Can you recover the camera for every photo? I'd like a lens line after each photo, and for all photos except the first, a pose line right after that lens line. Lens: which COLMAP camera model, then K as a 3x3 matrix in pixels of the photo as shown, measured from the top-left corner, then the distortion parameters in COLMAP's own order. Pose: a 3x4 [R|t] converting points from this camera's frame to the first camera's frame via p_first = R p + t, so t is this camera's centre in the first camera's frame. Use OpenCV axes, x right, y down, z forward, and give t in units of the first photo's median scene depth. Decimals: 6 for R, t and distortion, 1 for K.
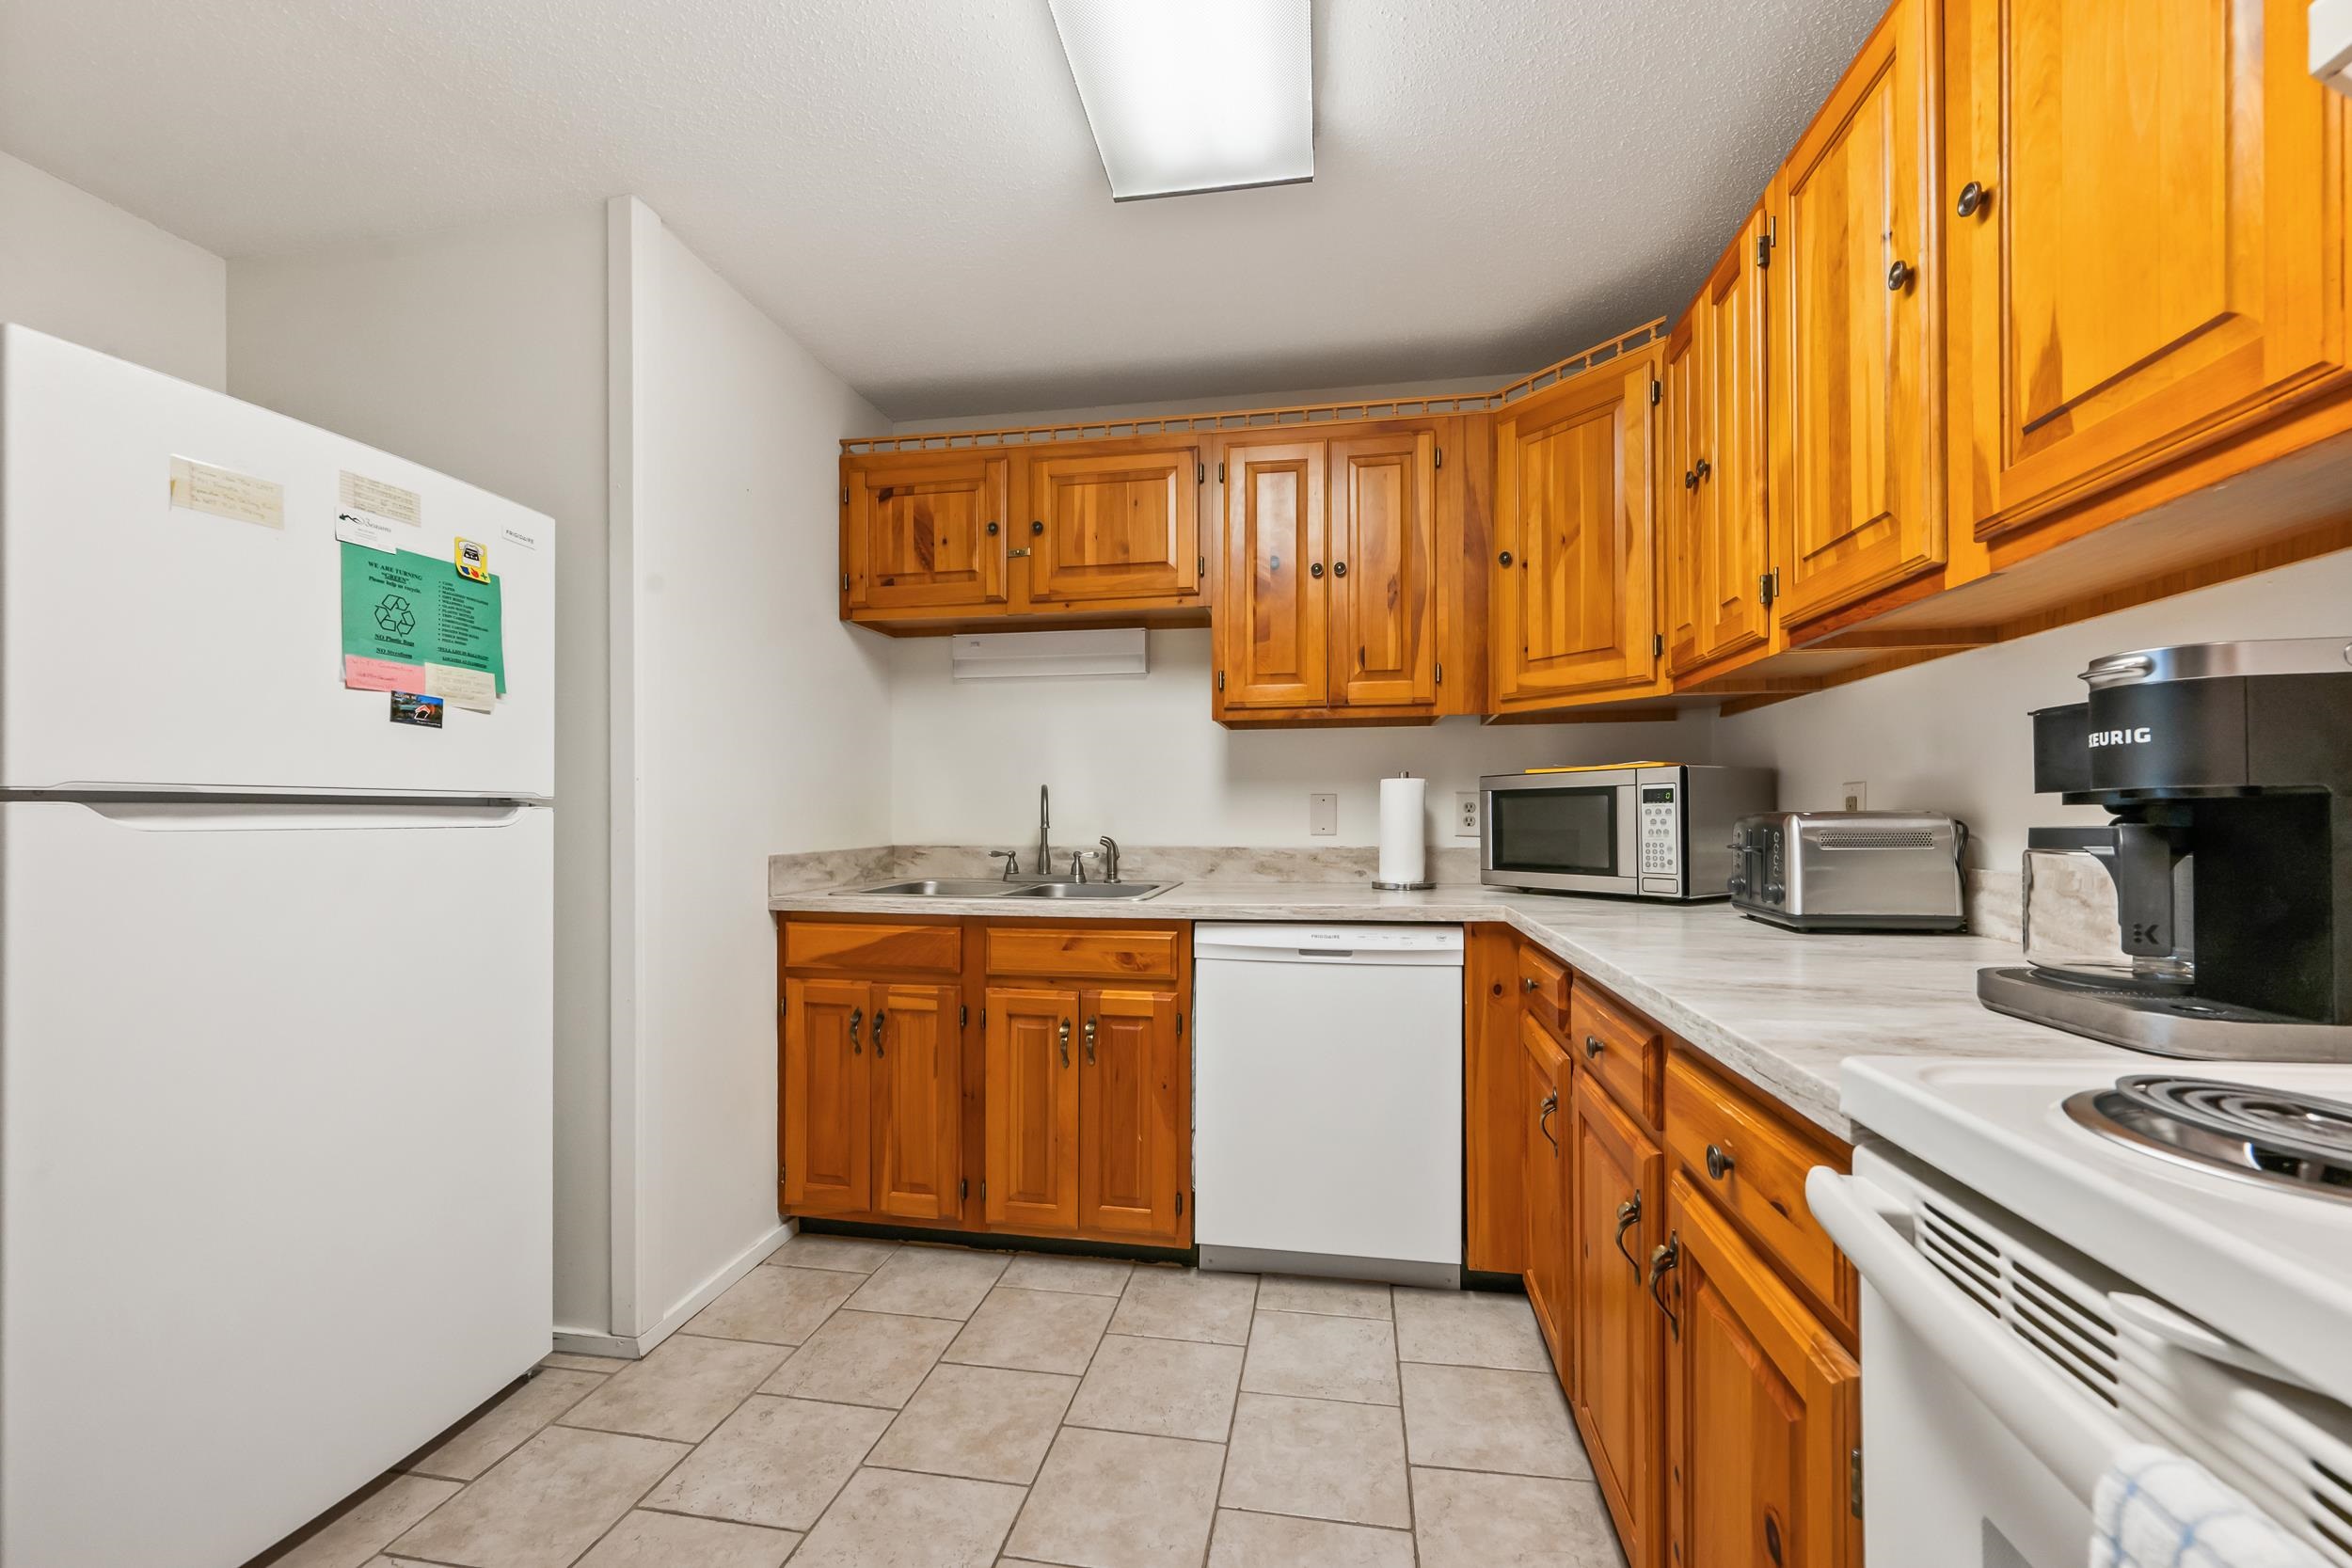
lens RADIAL K [[929.5, 0, 1175.6], [0, 929.5, 810.7], [0, 0, 1]] dist [-0.000597, -0.000998]
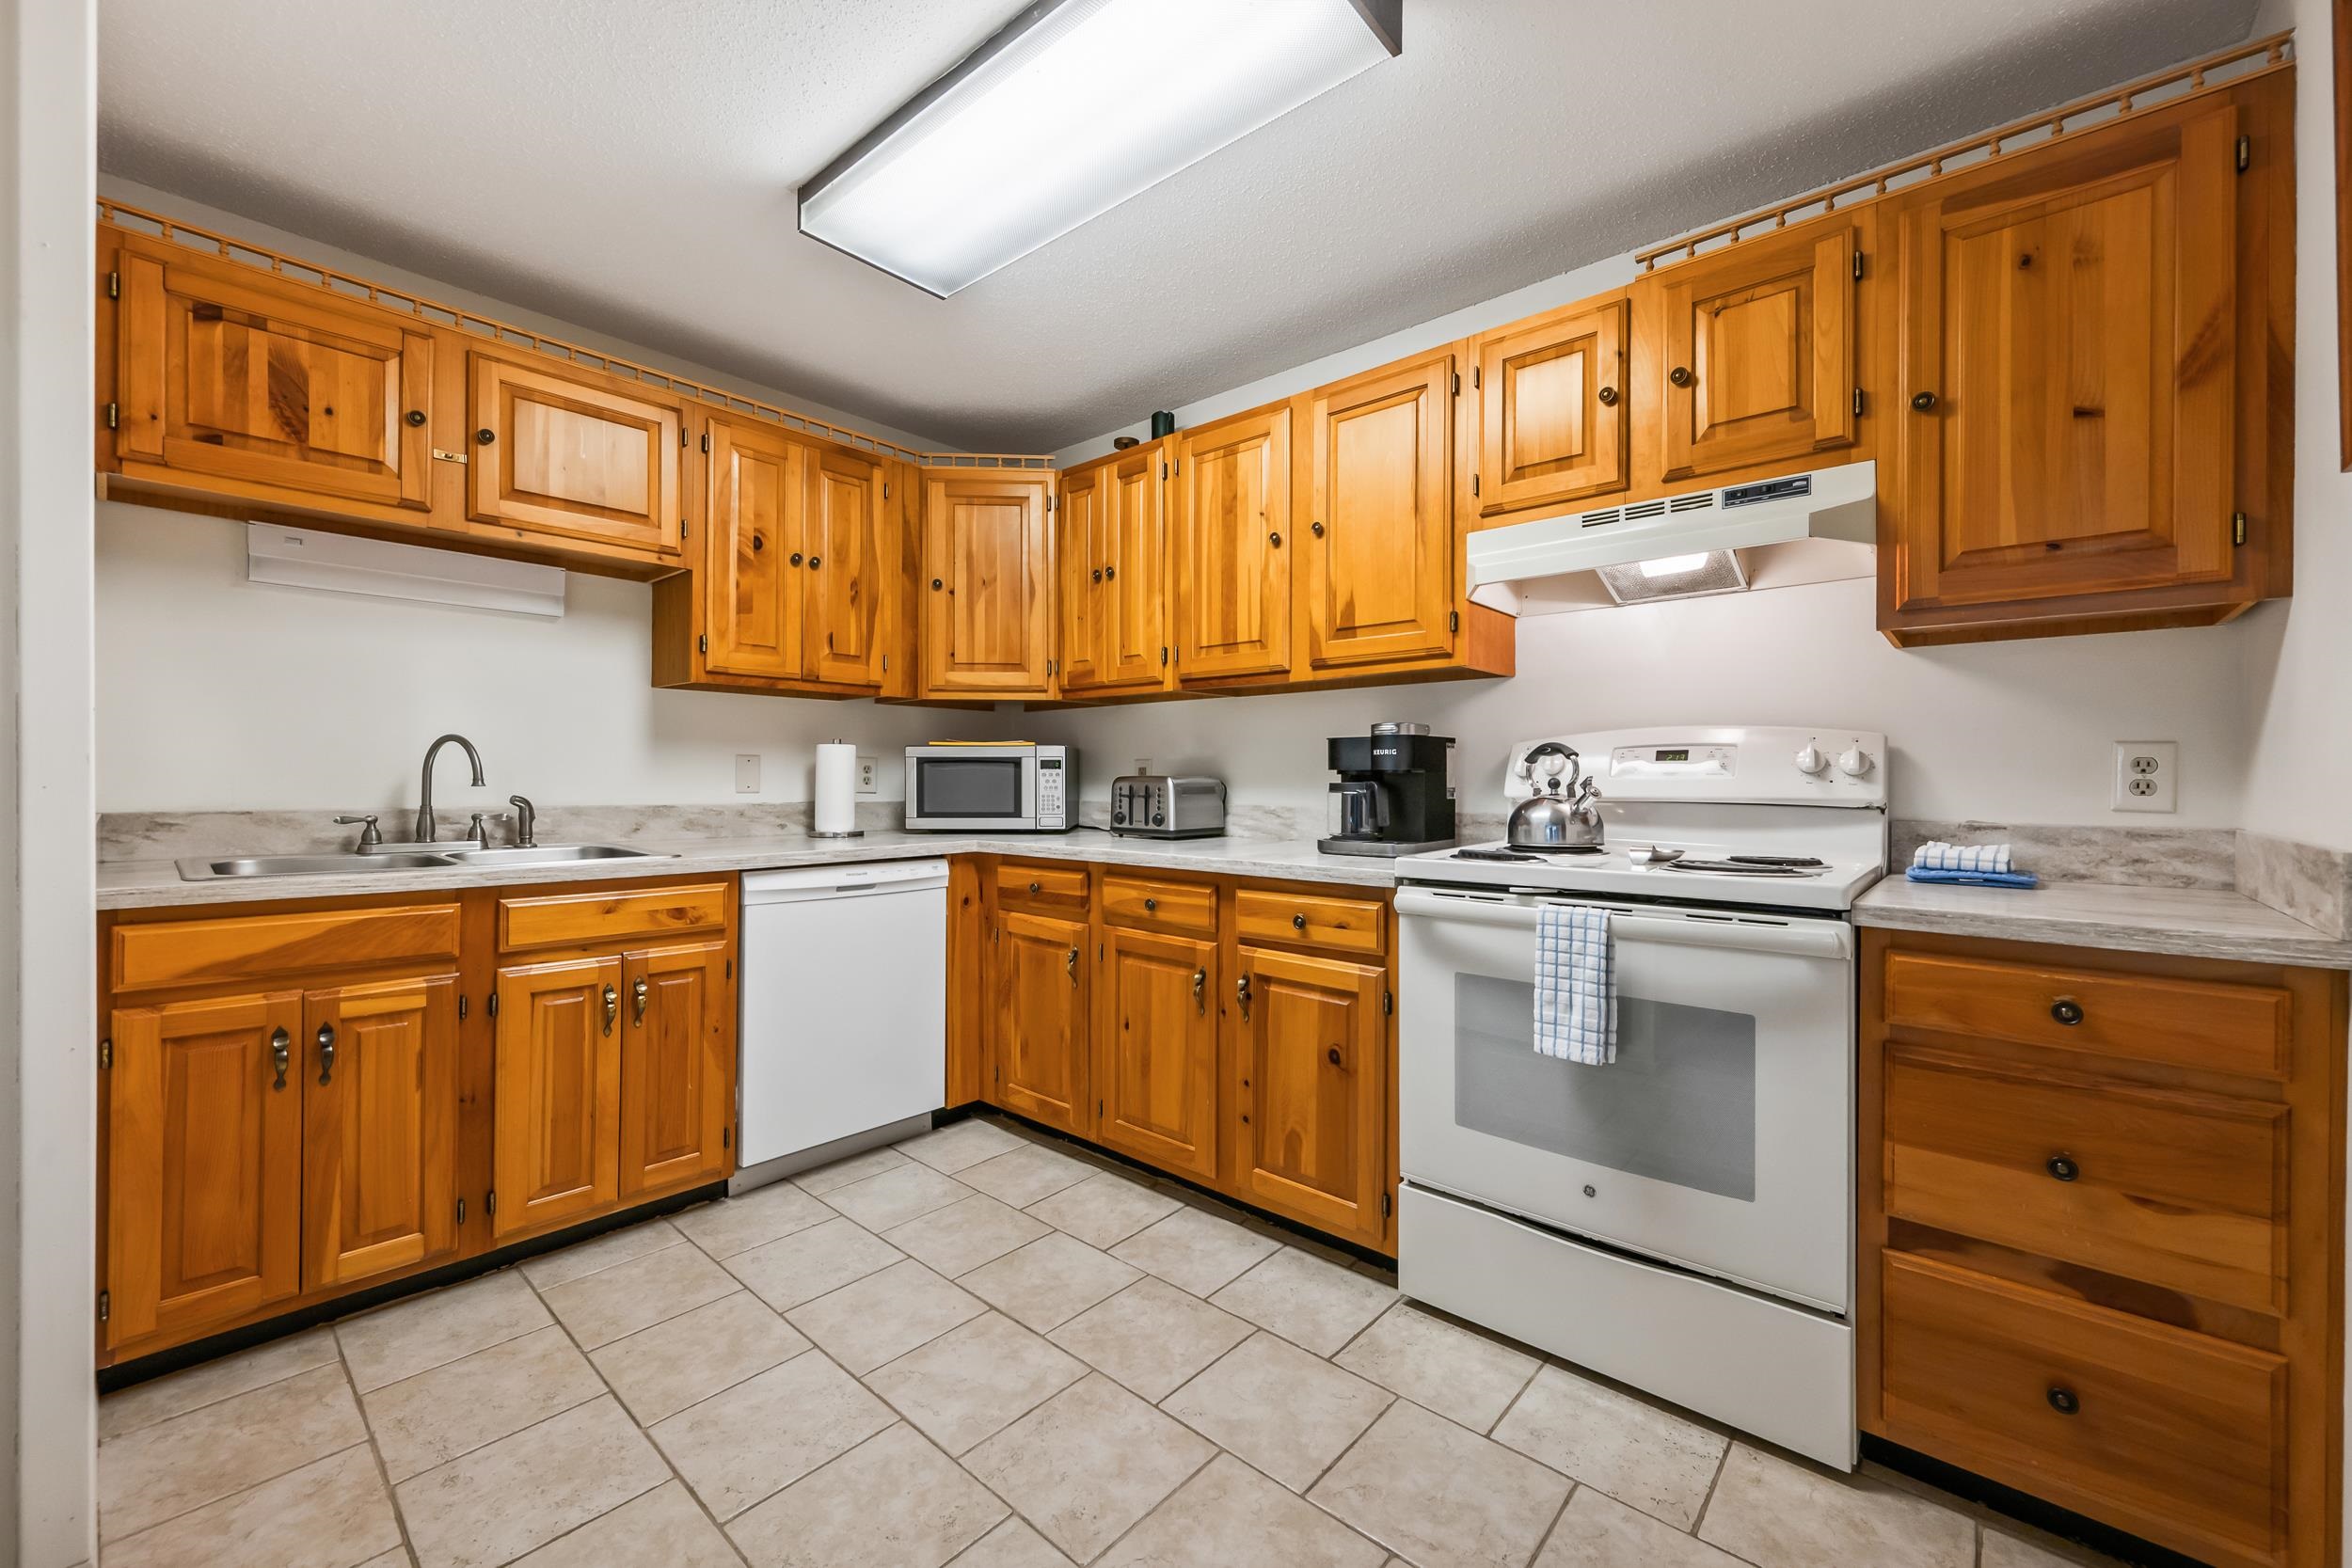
lens RADIAL K [[929.5, 0, 1165.6], [0, 929.5, 777.5], [0, 0, 1]] dist [-0.000597, -0.000998]
pose [[0.530562, 0.007842, 0.847610, -0.628727], [-0.011716, 0.999930, -0.001918, 0.005878], [-0.847565, -0.008913, 0.530617, 0.009786]]
